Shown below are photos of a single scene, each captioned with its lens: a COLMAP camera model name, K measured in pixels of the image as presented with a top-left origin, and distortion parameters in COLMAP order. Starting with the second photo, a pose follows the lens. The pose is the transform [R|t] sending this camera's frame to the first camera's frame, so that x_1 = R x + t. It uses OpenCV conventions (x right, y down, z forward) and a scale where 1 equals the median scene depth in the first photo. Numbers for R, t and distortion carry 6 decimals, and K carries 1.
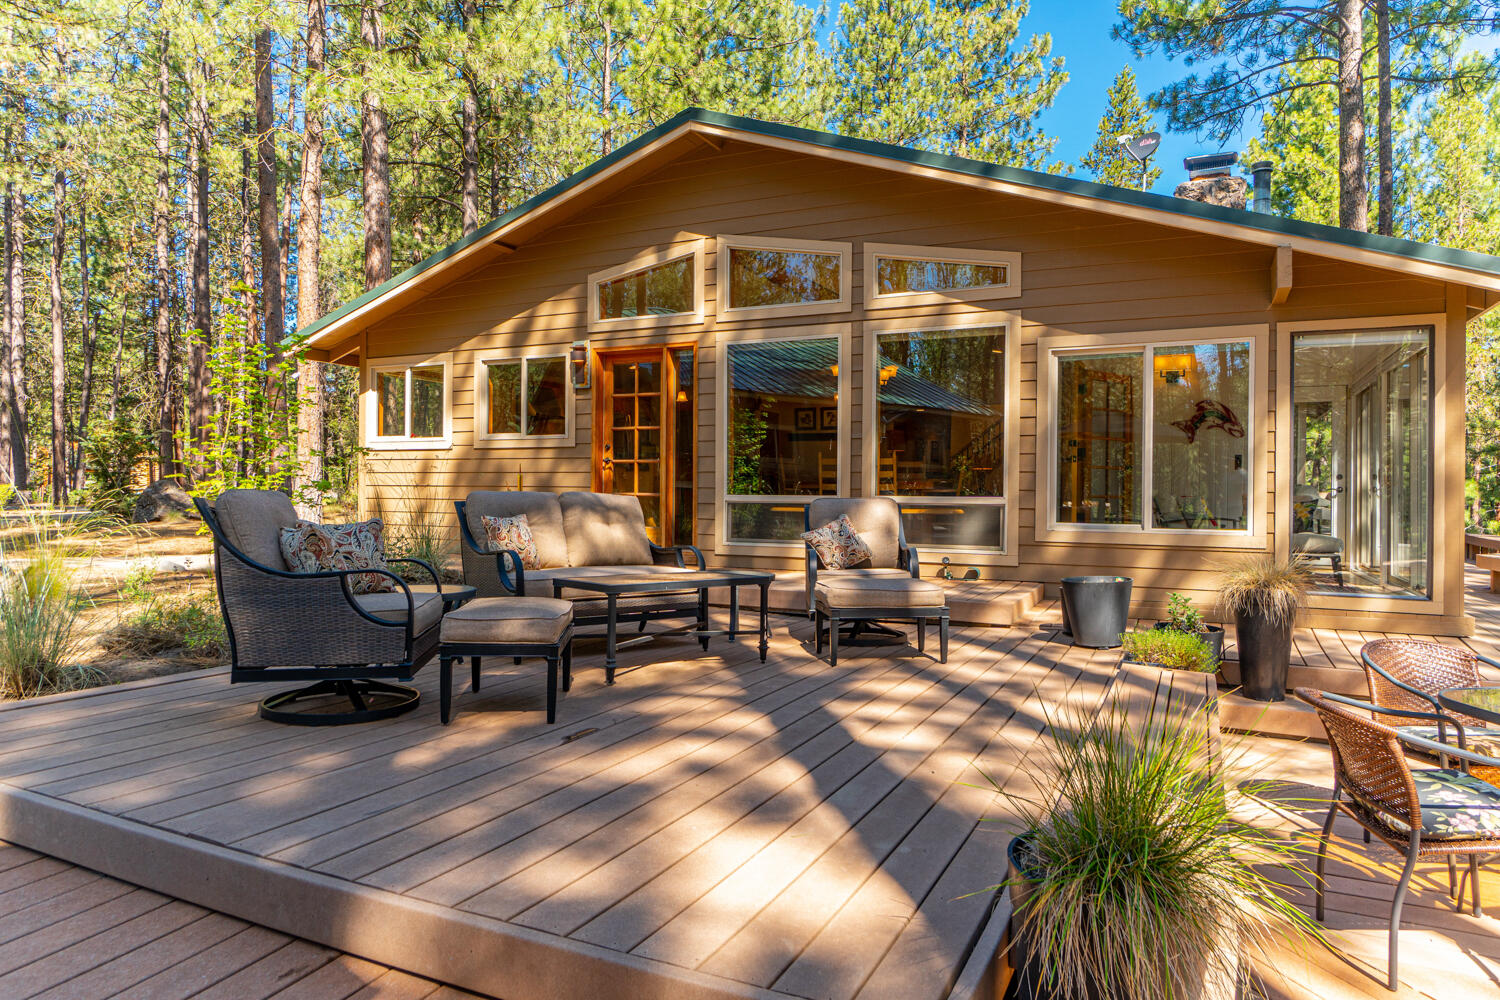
lens RADIAL K [[912.9, 0, 746.7], [0, 912.9, 494.5], [0, 0, 1]] dist [-0.004298, -0.001246]
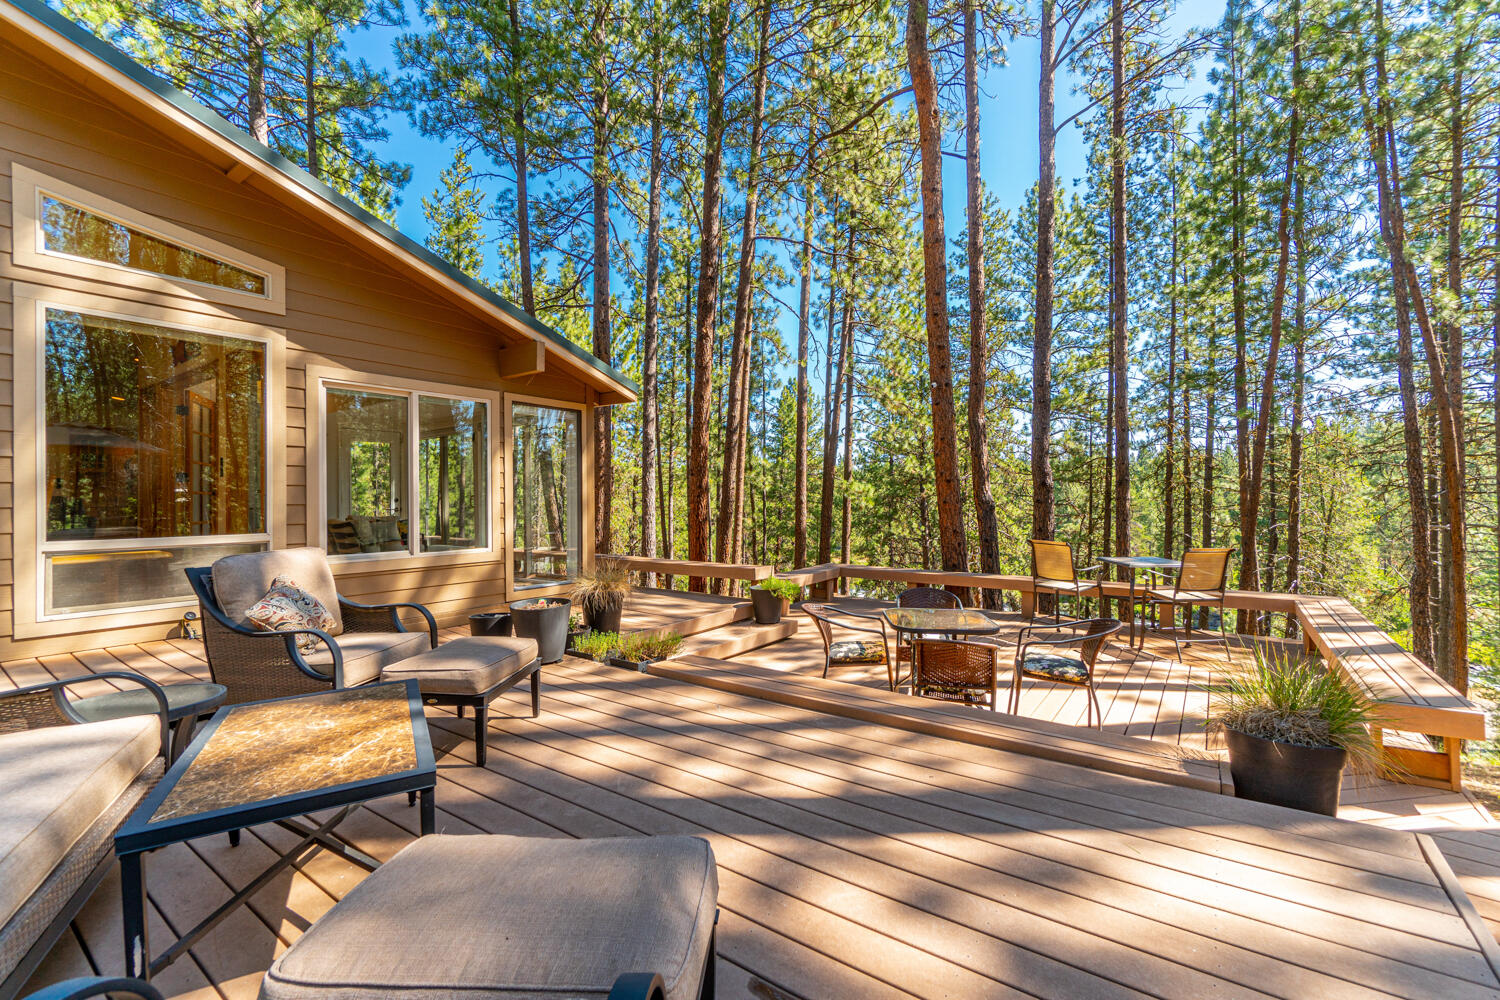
lens RADIAL K [[643.5, 0, 755.2], [0, 643.5, 497.5], [0, 0, 1]] dist [-0.003099, 0.000102]
pose [[0.154843, -0.008050, 0.987906, -0.282568], [0.012000, 0.999908, 0.006267, -0.032410], [-0.987866, 0.010884, 0.154925, 0.460471]]
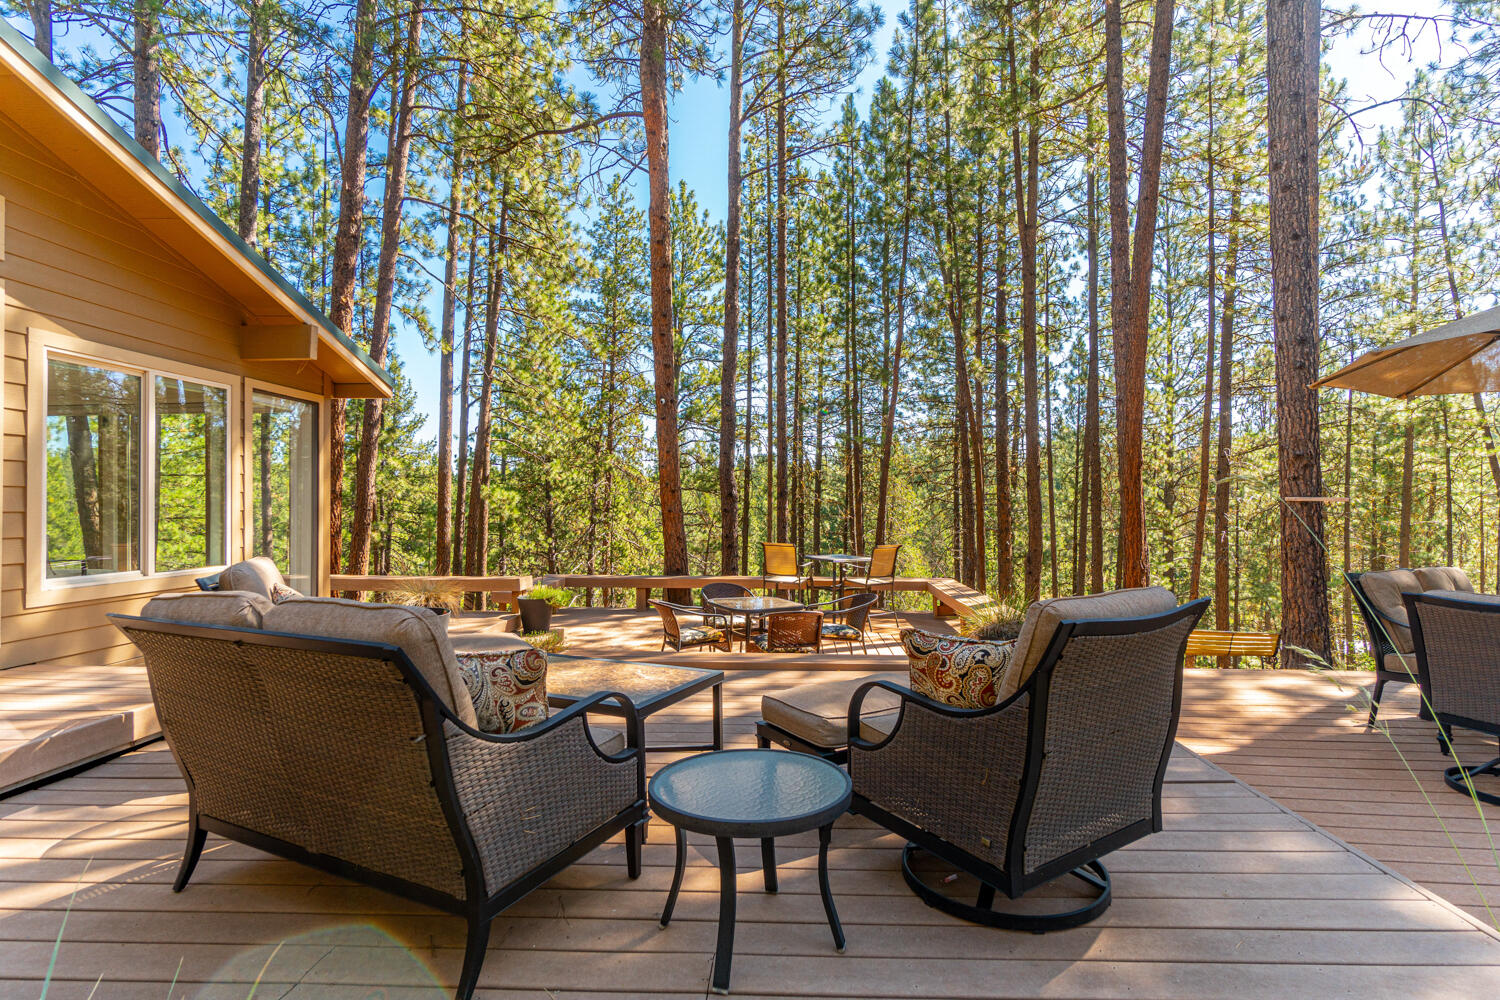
lens RADIAL K [[739.4, 0, 754.5], [0, 739.4, 497.3], [0, 0, 1]] dist [-0.003174, -0.000193]
pose [[-0.400650, 0.002774, 0.916227, -0.466715], [0.001827, 0.999996, -0.002228, -0.036113], [-0.916229, 0.000781, -0.400653, 0.745659]]
